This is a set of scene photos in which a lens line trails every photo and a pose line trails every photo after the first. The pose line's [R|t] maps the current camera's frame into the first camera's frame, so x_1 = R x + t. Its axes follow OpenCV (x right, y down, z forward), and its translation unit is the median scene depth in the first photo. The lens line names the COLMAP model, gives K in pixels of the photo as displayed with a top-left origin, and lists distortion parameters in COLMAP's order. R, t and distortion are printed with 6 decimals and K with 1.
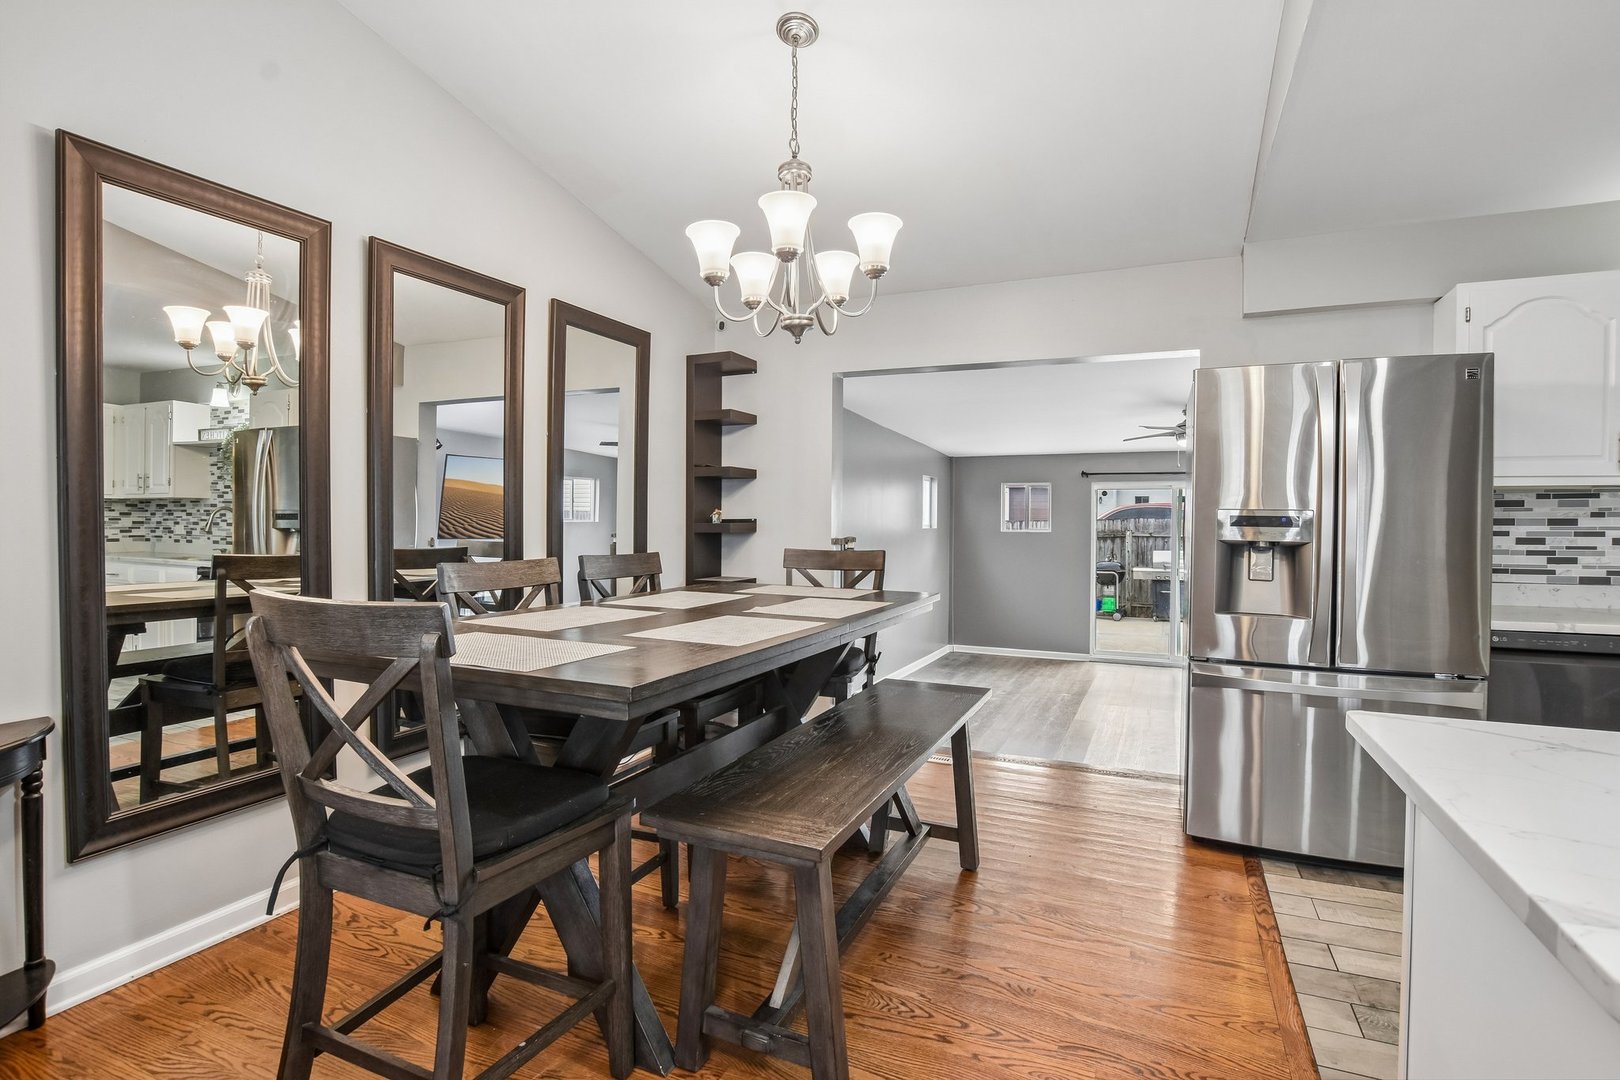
lens RADIAL K [[792.5, 0, 809.7], [0, 792.5, 529.1], [0, 0, 1]] dist [-0.025734, 0.002120]
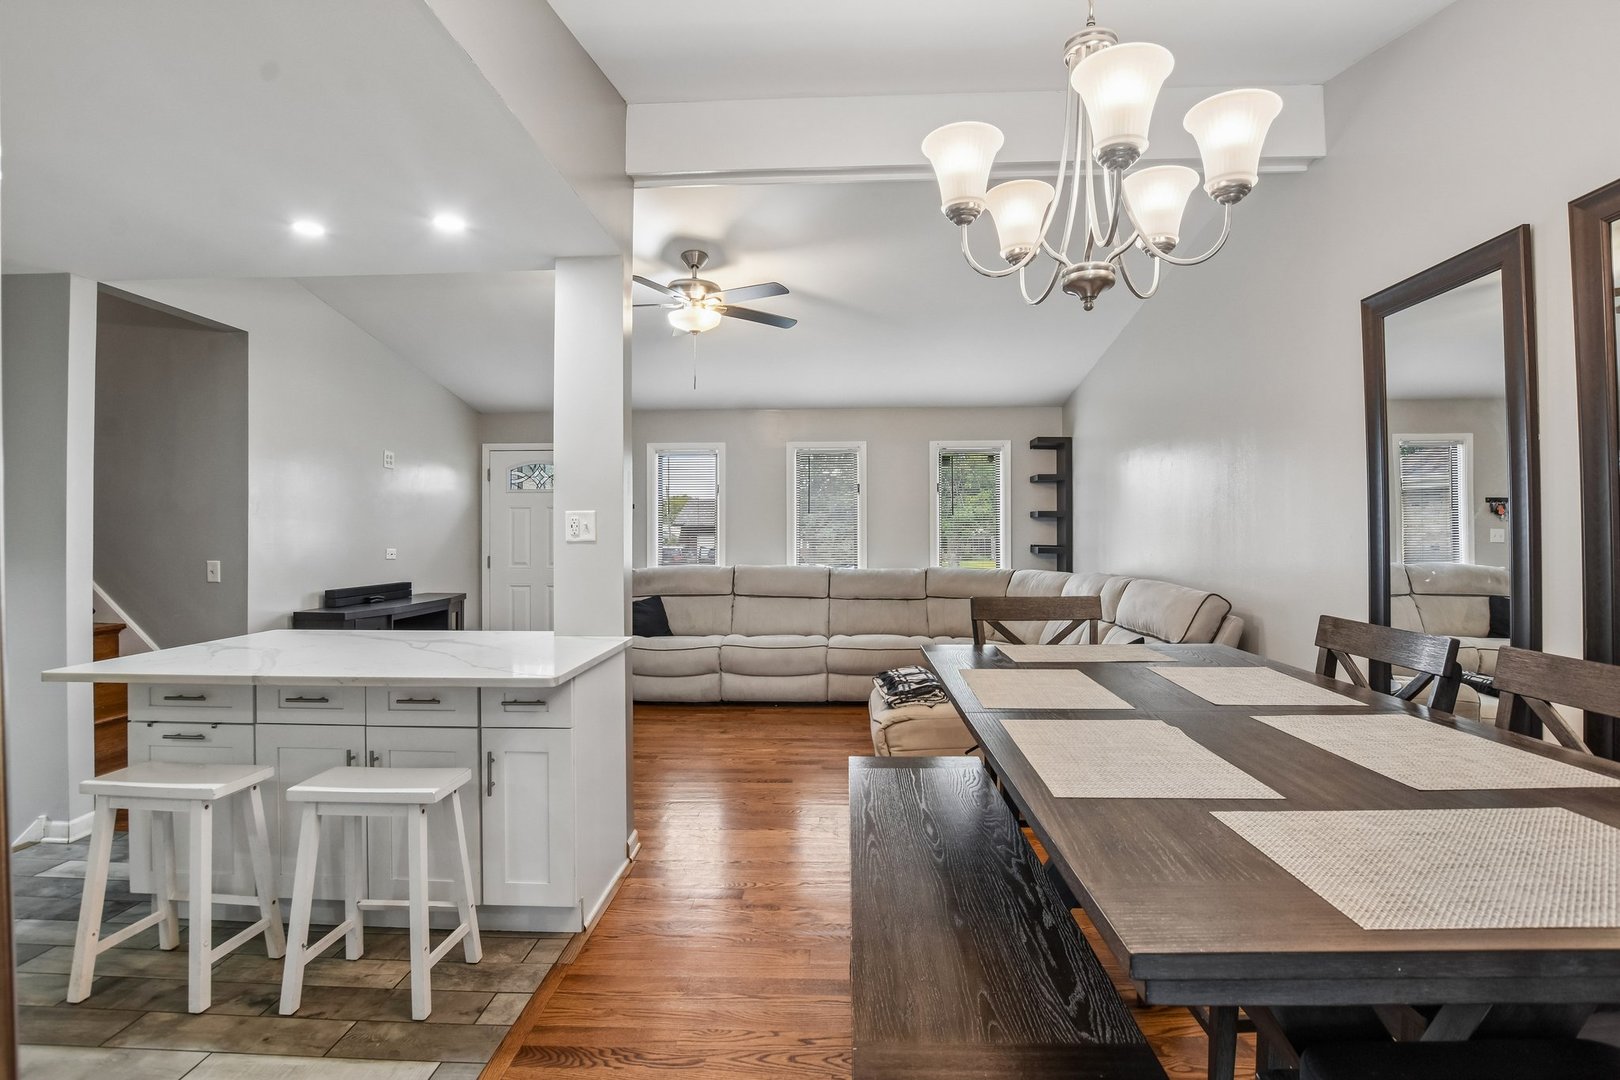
lens RADIAL K [[792.5, 0, 814.1], [0, 792.5, 533.2], [0, 0, 1]] dist [-0.025734, 0.002120]
pose [[-0.927770, -0.004024, -0.373132, 0.352654], [-0.005544, 0.999980, 0.003000, -0.041750], [0.373112, 0.004852, -0.927773, 1.240169]]
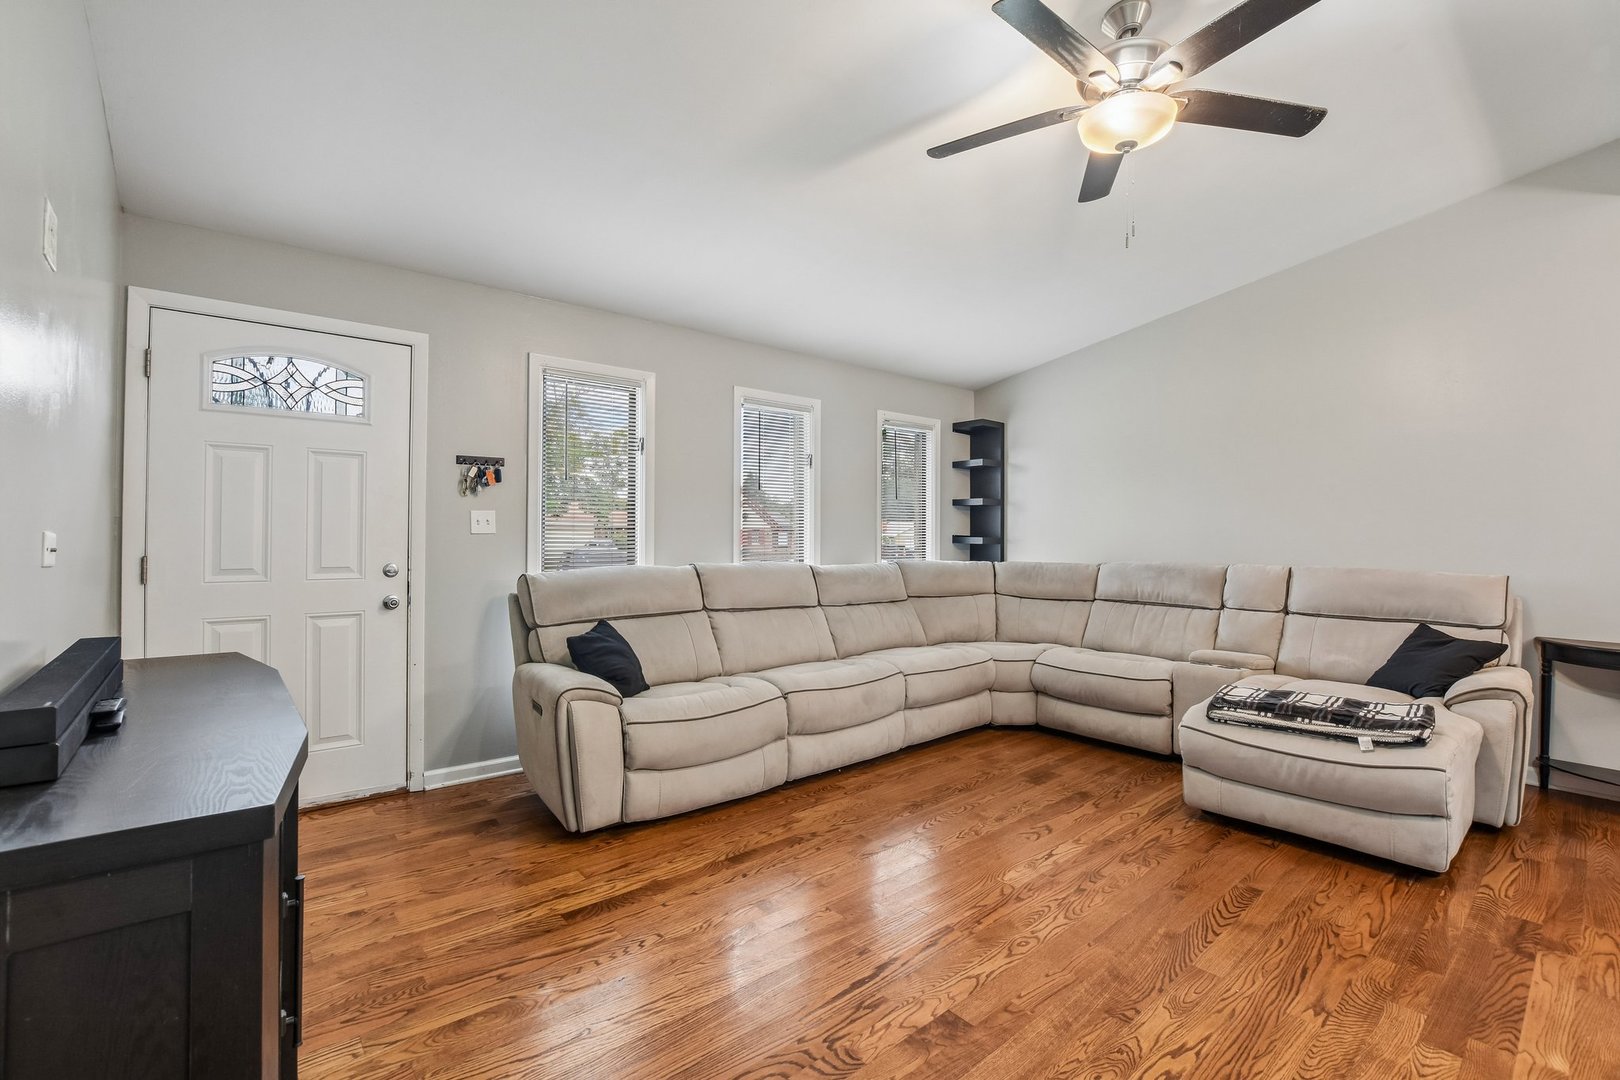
lens RADIAL K [[720.3, 0, 815.2], [0, 720.3, 528.0], [0, 0, 1]] dist [-0.018602, 0.000325]
pose [[-0.419794, -0.014479, -0.907504, 0.828852], [-0.013588, 0.999861, -0.009667, 0.000401], [0.907518, 0.008273, -0.419932, -0.188319]]
